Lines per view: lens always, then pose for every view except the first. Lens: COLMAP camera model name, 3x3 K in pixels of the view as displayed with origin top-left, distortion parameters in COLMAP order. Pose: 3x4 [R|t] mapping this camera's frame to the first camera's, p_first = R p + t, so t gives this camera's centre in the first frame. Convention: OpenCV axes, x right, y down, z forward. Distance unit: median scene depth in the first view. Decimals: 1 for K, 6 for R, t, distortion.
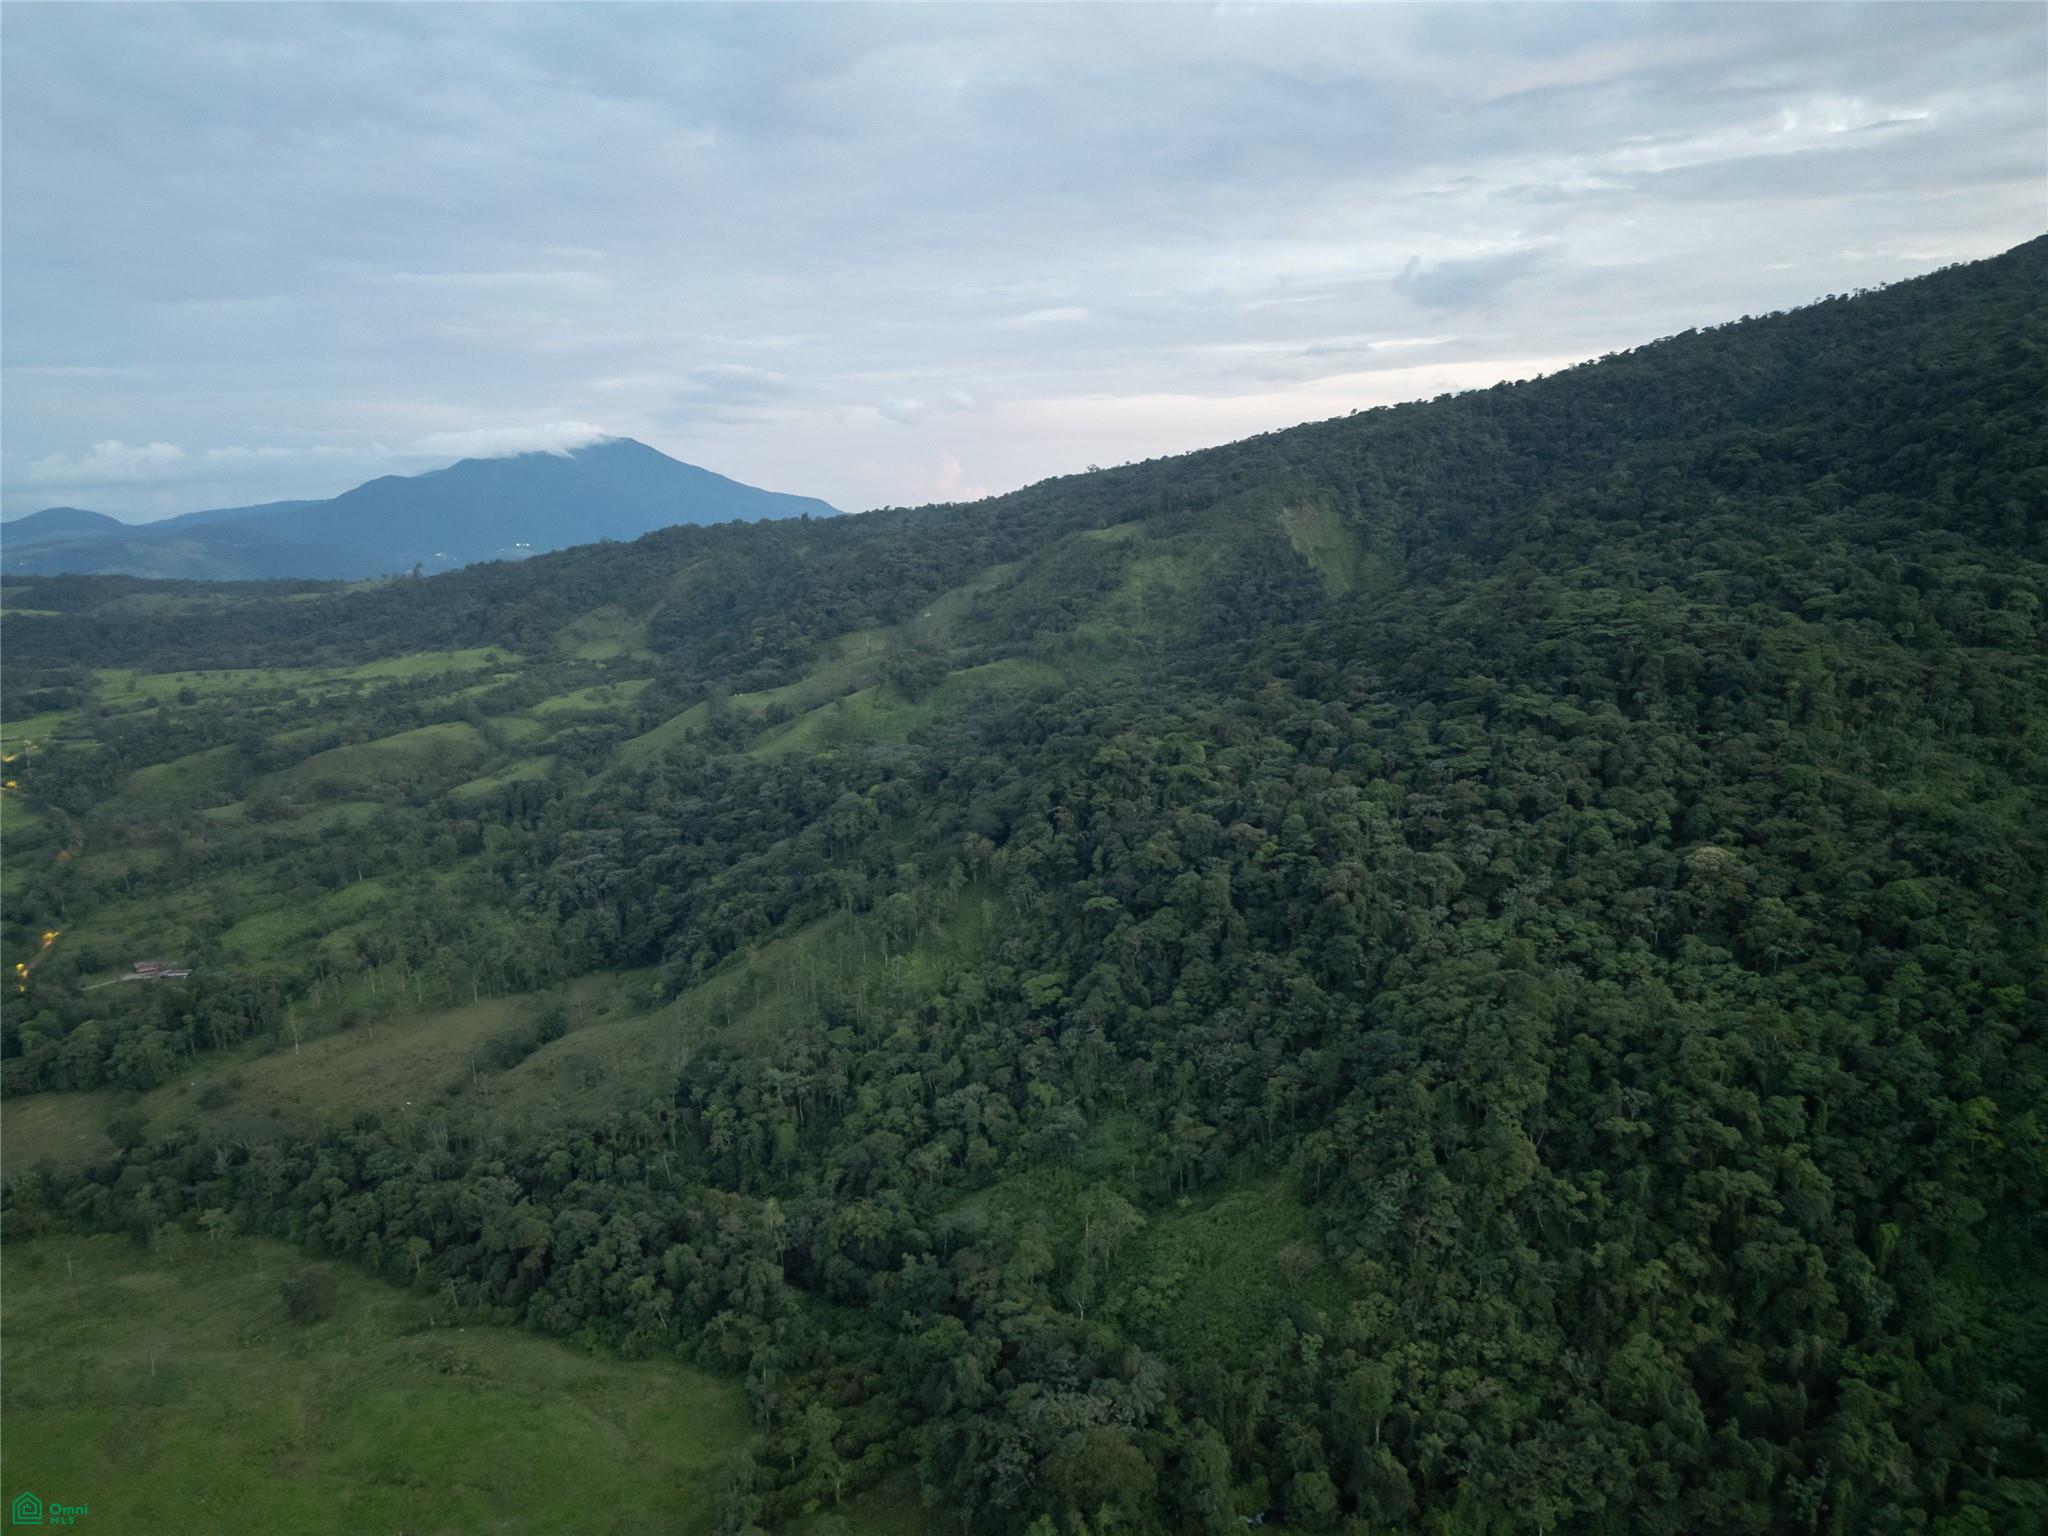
lens RADIAL K [[1430.1, 0, 1035.9], [0, 1430.1, 765.1], [0, 0, 1]] dist [0.077447, -0.076546]
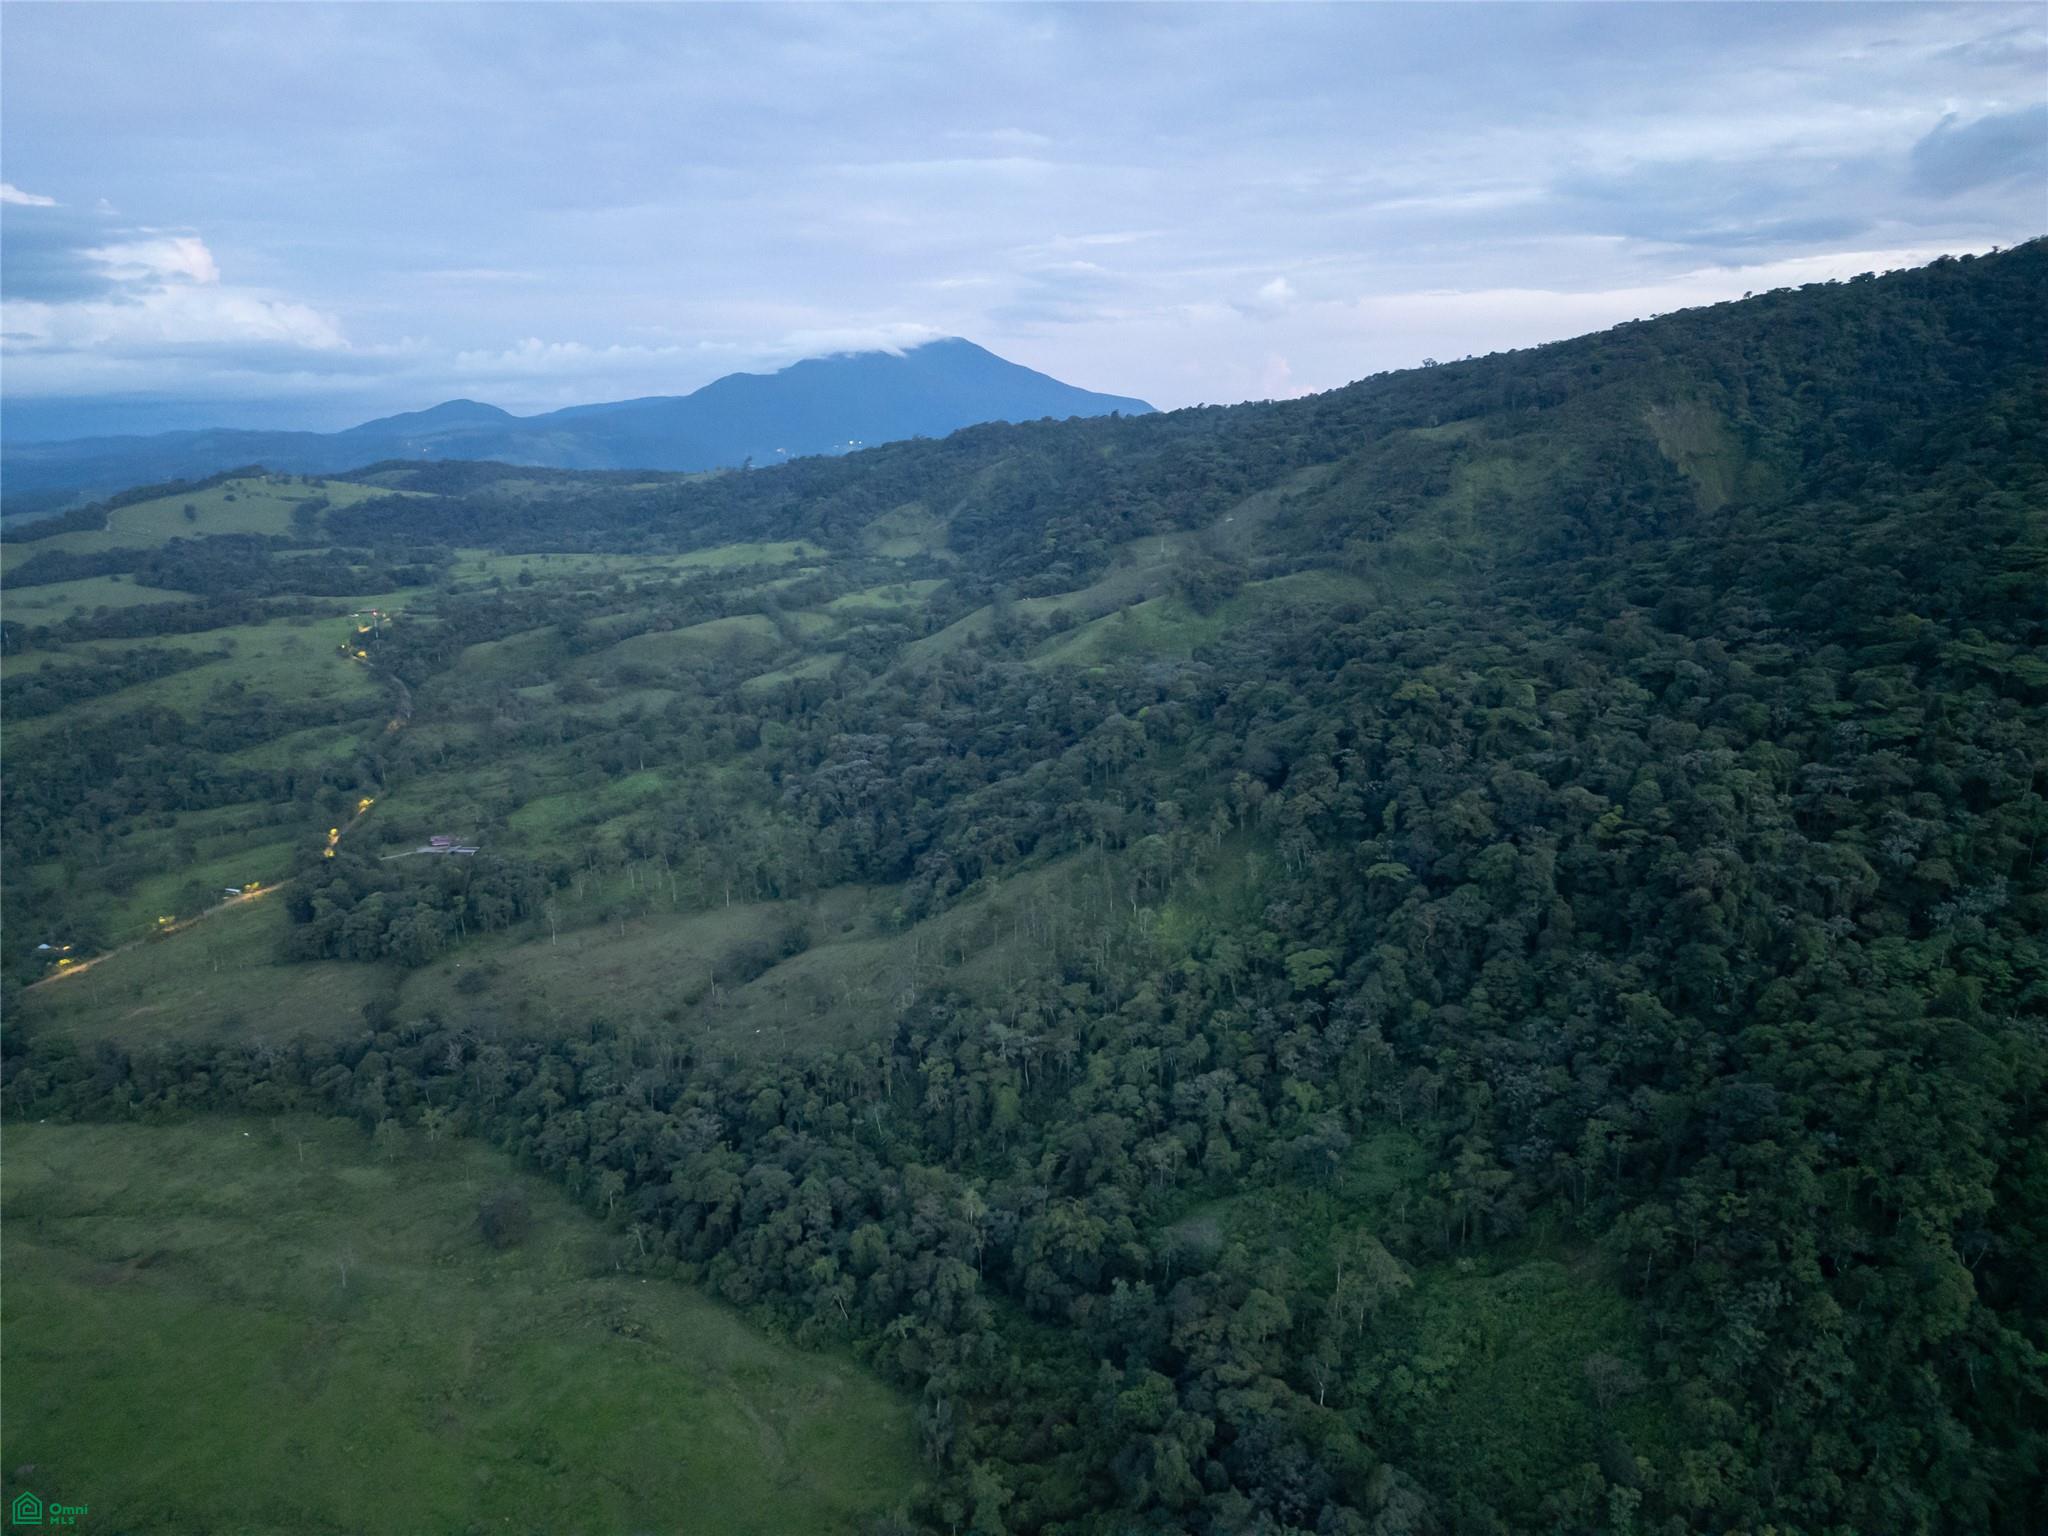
lens RADIAL K [[1430.1, 0, 1035.9], [0, 1430.1, 765.1], [0, 0, 1]] dist [0.077447, -0.076546]
pose [[0.975886, 0.065608, -0.208186, 0.014823], [-0.052006, 0.996179, 0.070158, -0.012907], [0.211993, -0.057640, 0.975570, 0.136937]]
